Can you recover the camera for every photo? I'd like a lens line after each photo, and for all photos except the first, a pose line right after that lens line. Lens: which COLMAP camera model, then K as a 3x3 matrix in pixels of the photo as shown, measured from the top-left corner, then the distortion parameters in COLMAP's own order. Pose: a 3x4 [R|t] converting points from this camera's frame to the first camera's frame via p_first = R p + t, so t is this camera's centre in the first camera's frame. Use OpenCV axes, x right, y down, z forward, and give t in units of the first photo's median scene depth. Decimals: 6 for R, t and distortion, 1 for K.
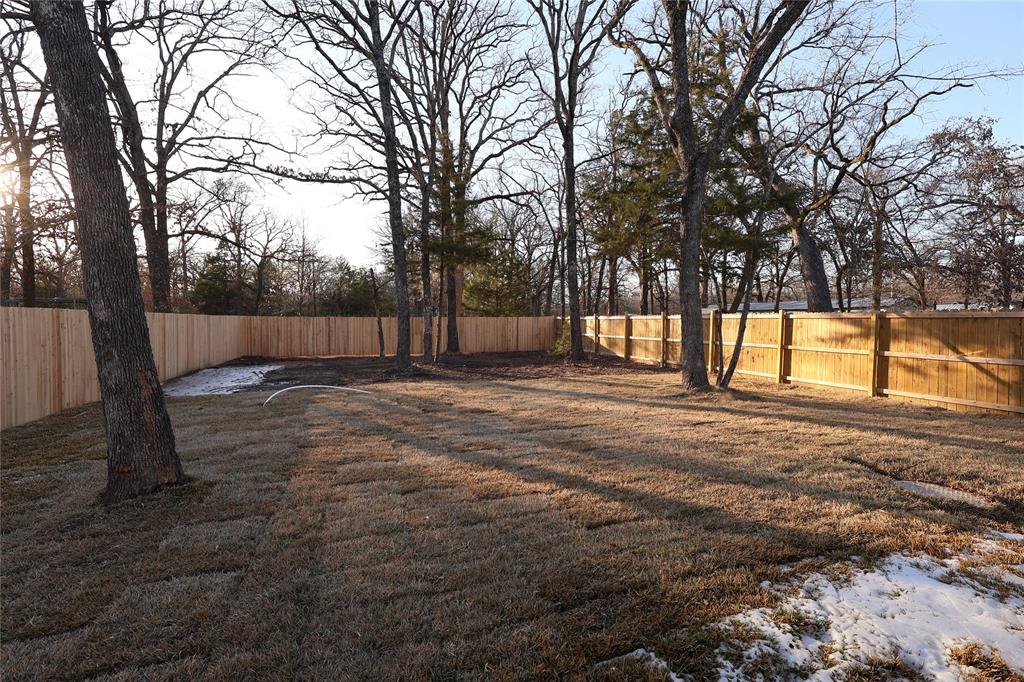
lens RADIAL K [[473.5, 0, 512.4], [0, 473.5, 341.3], [0, 0, 1]] dist [-0.004015, 0.001557]
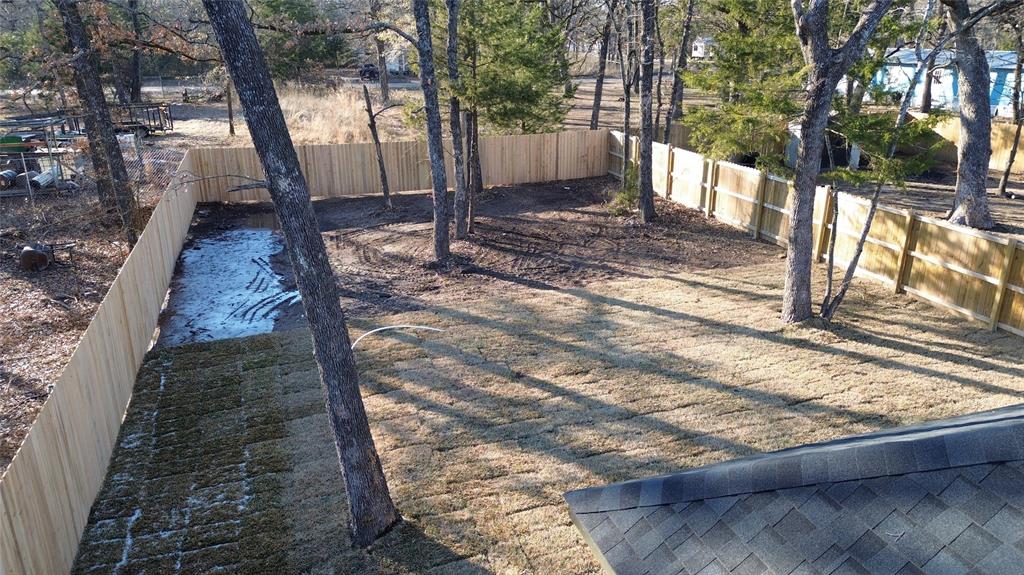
lens RADIAL K [[715.9, 0, 511.6], [0, 715.9, 287.1], [0, 0, 1]] dist [0.004306, 0.000233]
pose [[0.999968, -0.007732, 0.001992, -0.074726], [0.006823, 0.957050, 0.289841, -0.169508], [-0.004147, -0.289818, 0.957073, -0.135330]]
